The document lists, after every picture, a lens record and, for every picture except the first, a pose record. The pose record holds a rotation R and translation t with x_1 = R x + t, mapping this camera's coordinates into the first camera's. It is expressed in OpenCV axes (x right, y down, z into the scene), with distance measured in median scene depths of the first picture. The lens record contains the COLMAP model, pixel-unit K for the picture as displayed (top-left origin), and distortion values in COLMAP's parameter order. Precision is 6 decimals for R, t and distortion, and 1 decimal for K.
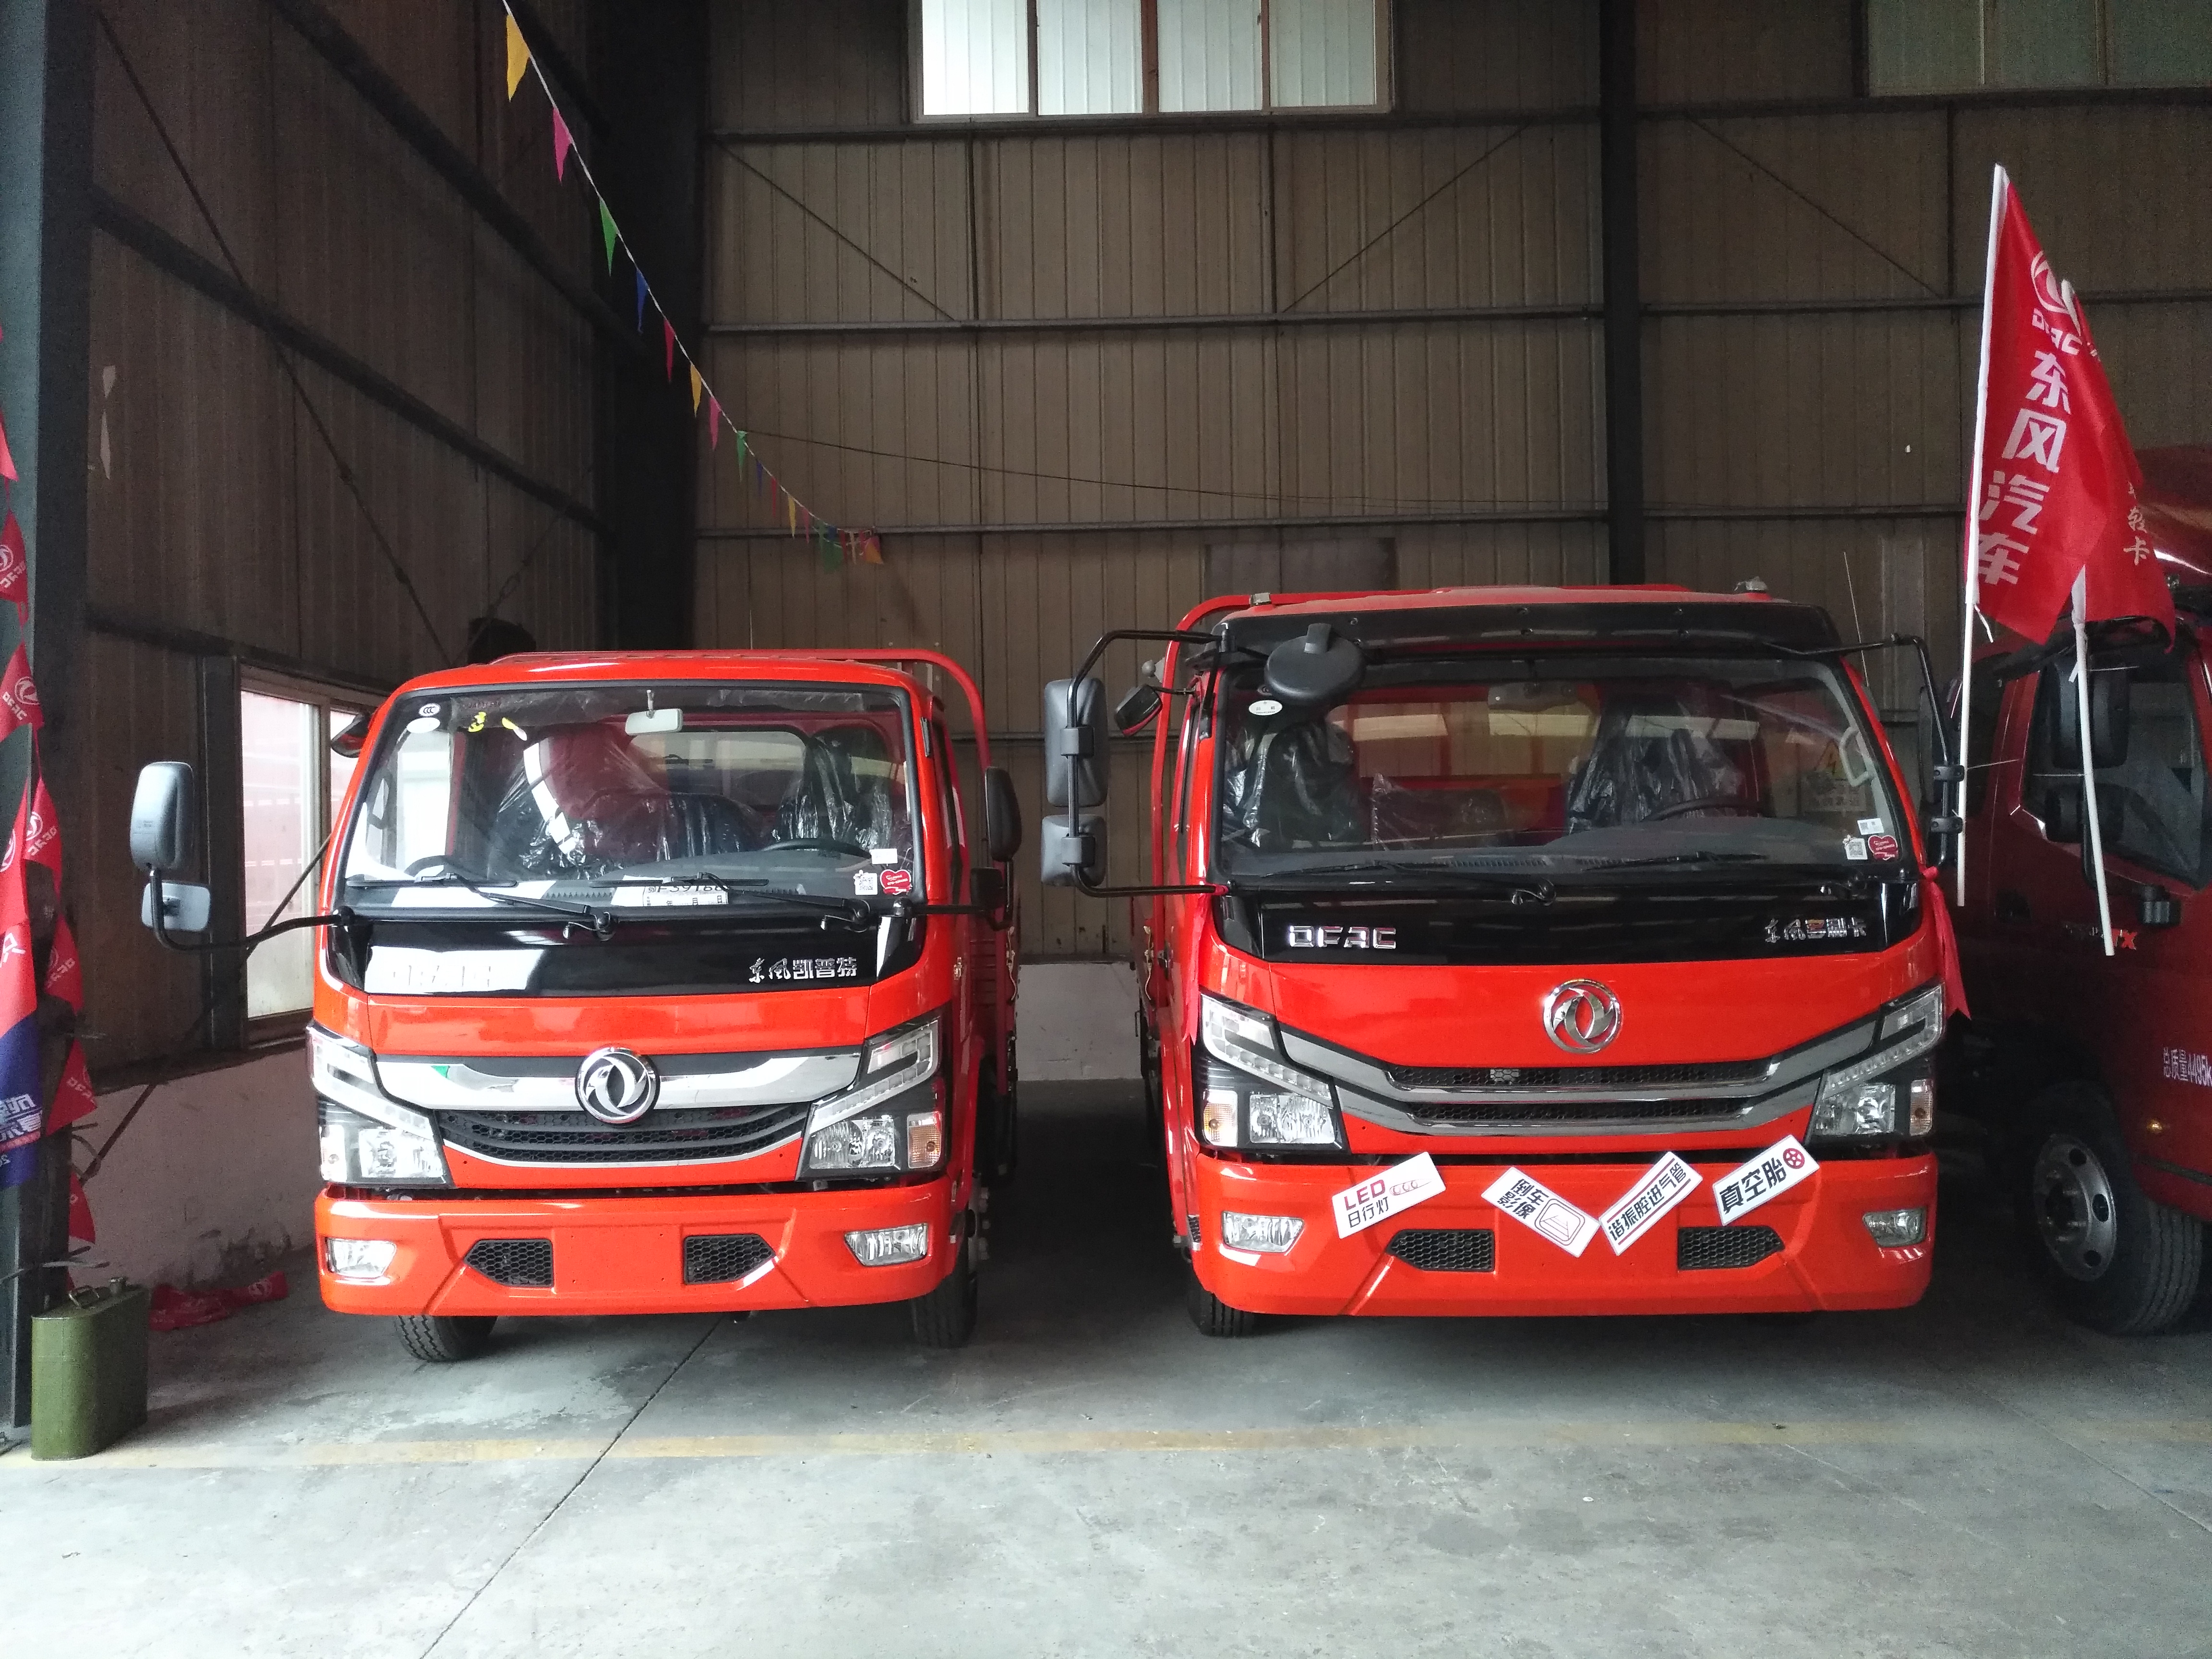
lens RADIAL K [[1748.4, 0, 1106.0], [0, 1748.4, 829.5], [0, 0, 1]] dist [0.077178, 0.001451]
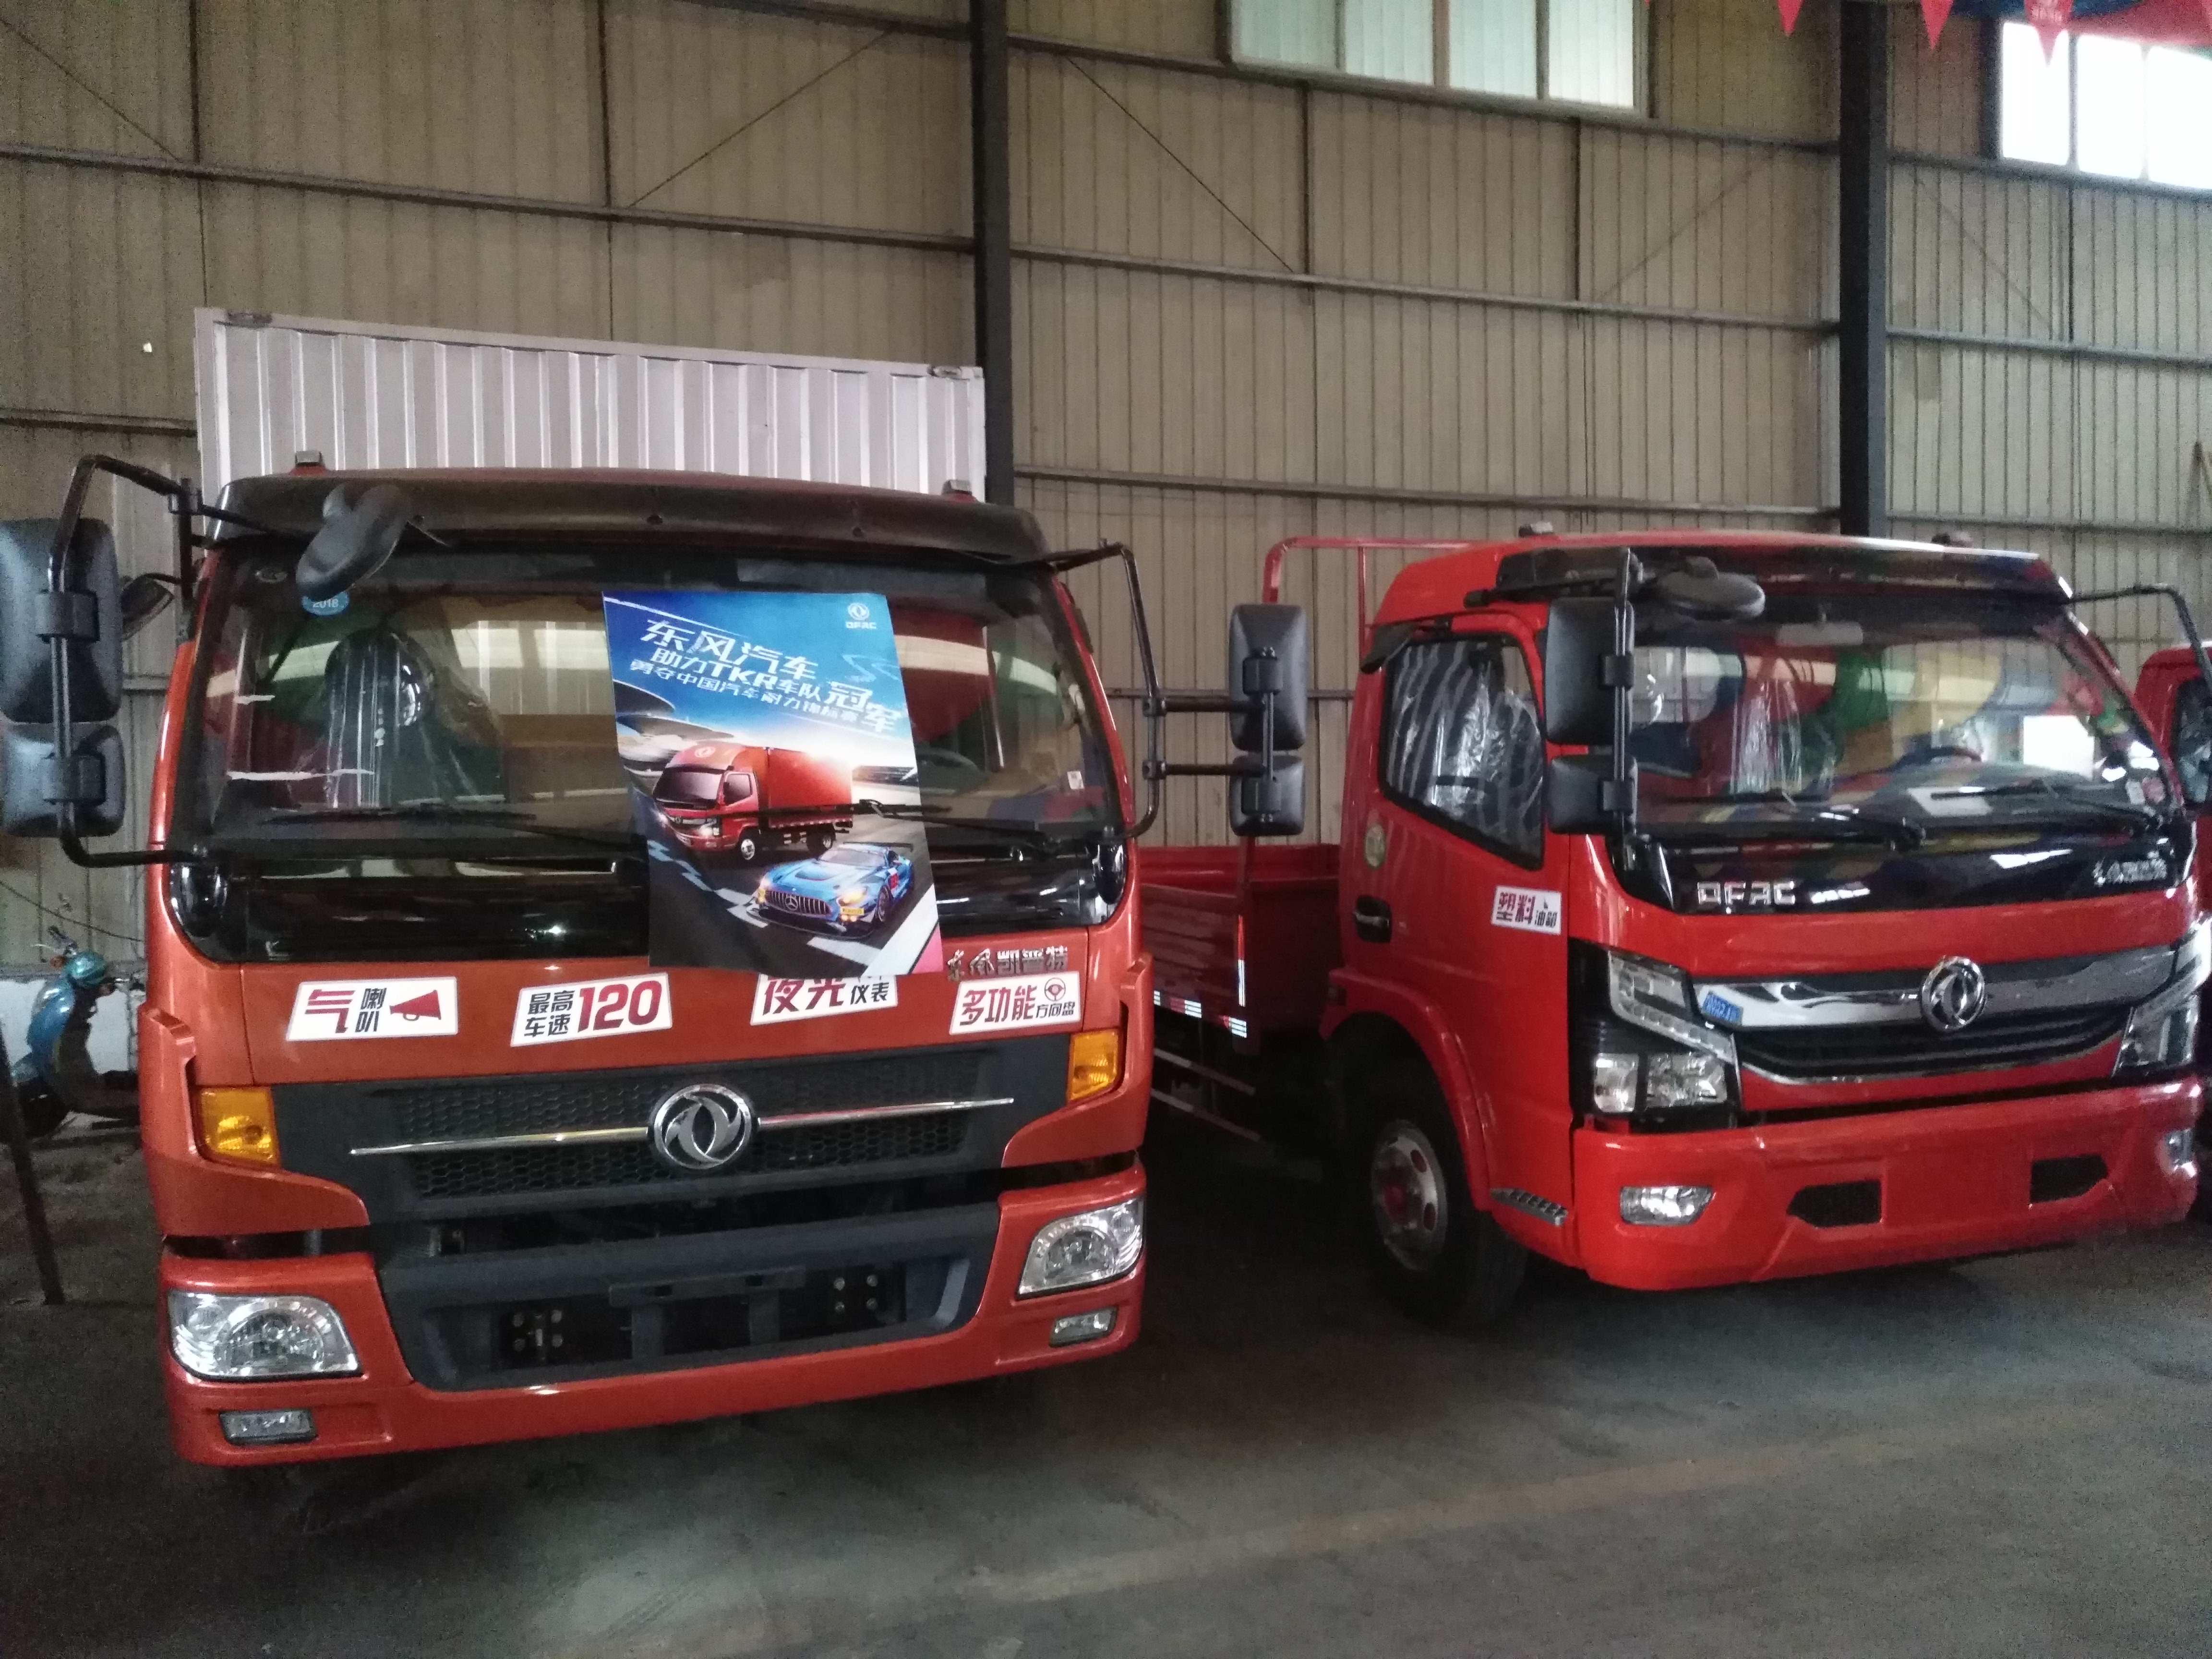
lens RADIAL K [[1916.9, 0, 1106.0], [0, 1916.9, 829.5], [0, 0, 1]] dist [0.052331, -0.004984]
pose [[0.923741, -0.018076, 0.382591, -0.588429], [0.009964, 0.999682, 0.023174, -0.007632], [-0.382889, -0.017594, 0.923627, 0.043497]]
